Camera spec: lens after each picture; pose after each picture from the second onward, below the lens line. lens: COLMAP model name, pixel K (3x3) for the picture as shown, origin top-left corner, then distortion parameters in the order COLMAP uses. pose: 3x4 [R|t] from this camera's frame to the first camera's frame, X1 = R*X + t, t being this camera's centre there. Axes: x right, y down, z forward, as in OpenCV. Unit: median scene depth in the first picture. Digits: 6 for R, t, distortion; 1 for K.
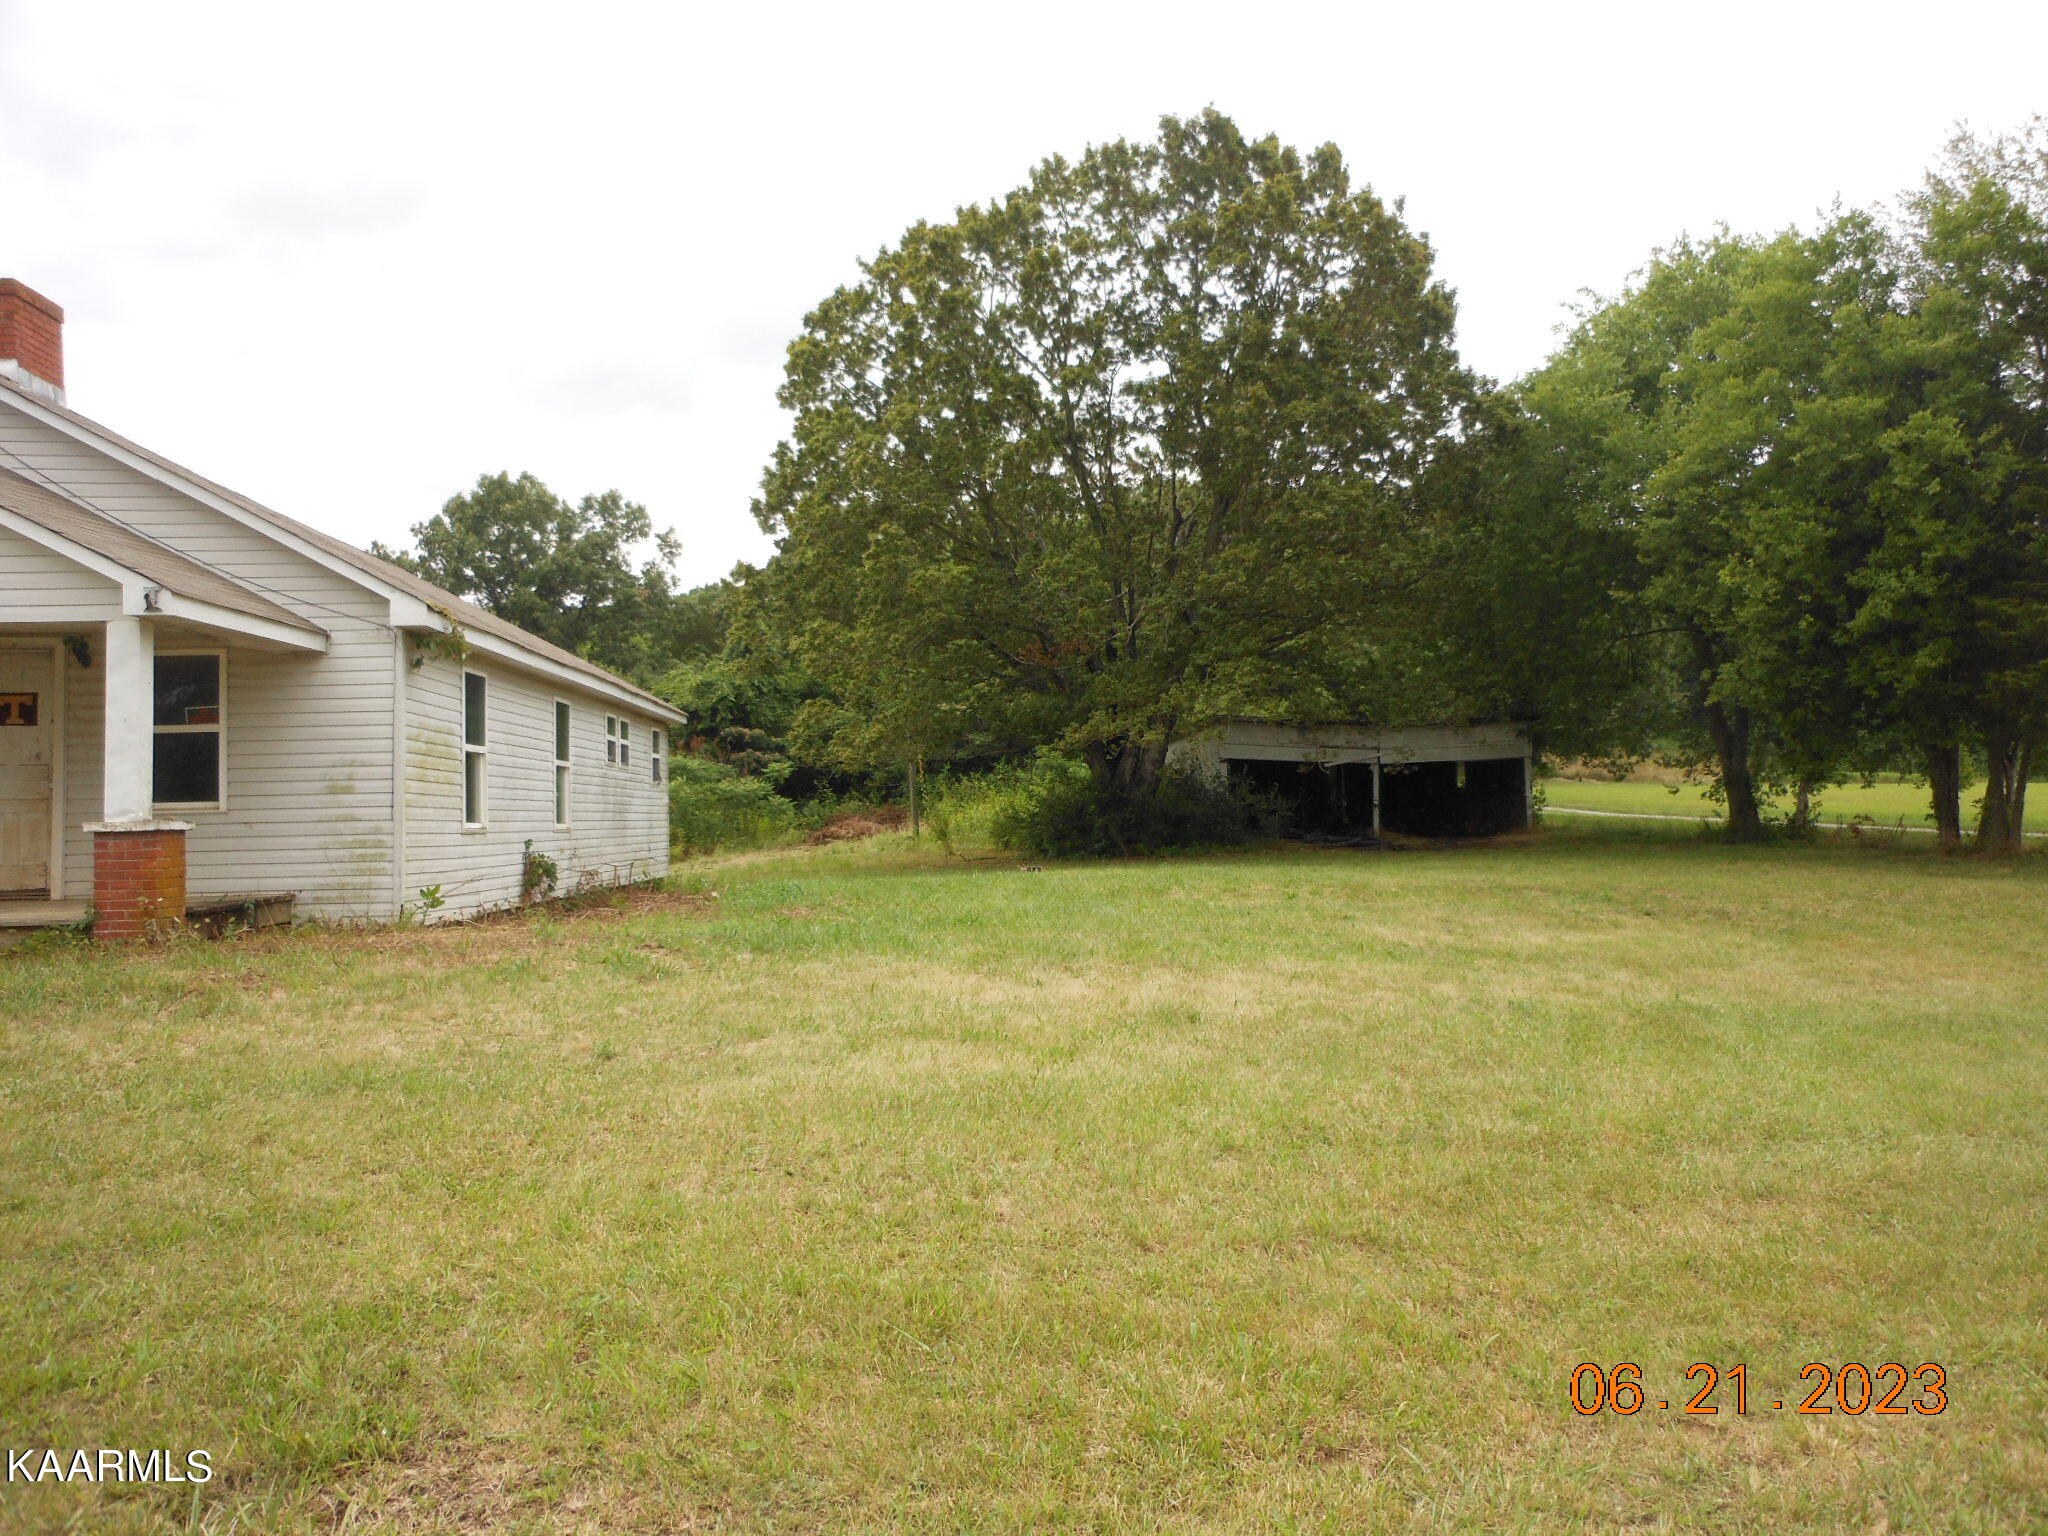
lens RADIAL K [[1479.2, 0, 1022.7], [0, 1479.2, 754.5], [0, 0, 1]] dist [-0.083737, 0.009345]
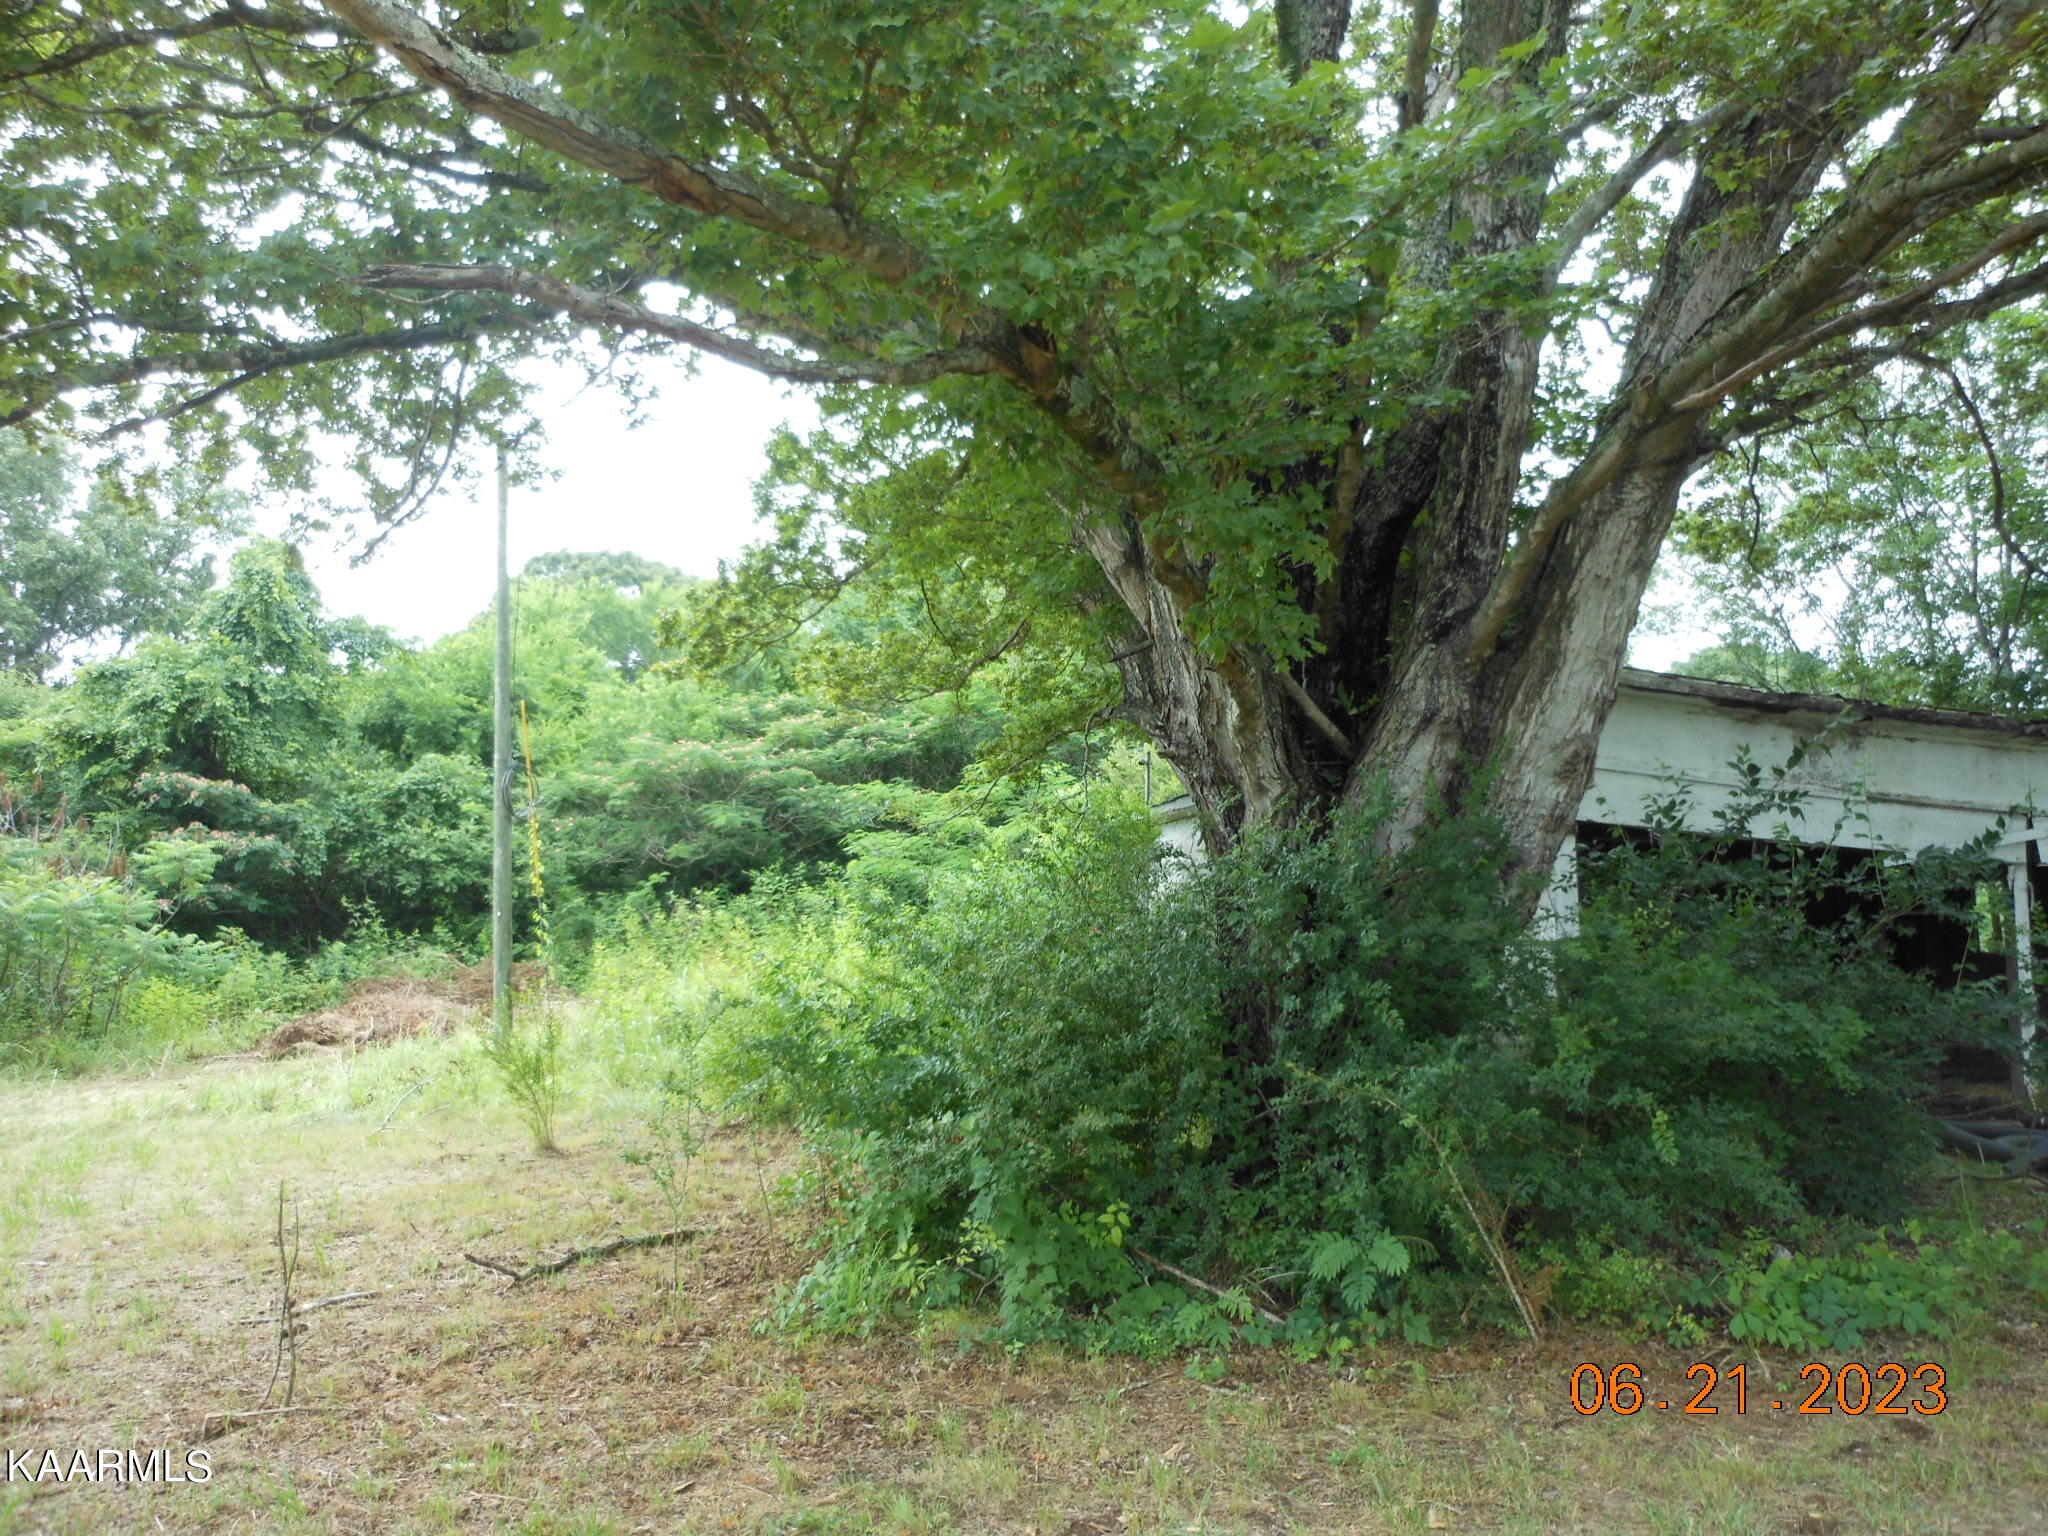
lens RADIAL K [[1479.2, 0, 1028.0], [0, 1479.2, 771.6], [0, 0, 1]] dist [-0.083737, 0.009345]
pose [[0.988431, 0.042337, 0.145641, -0.003573], [-0.028166, 0.994785, -0.098025, 0.016890], [-0.149032, 0.092789, 0.984469, 0.547807]]
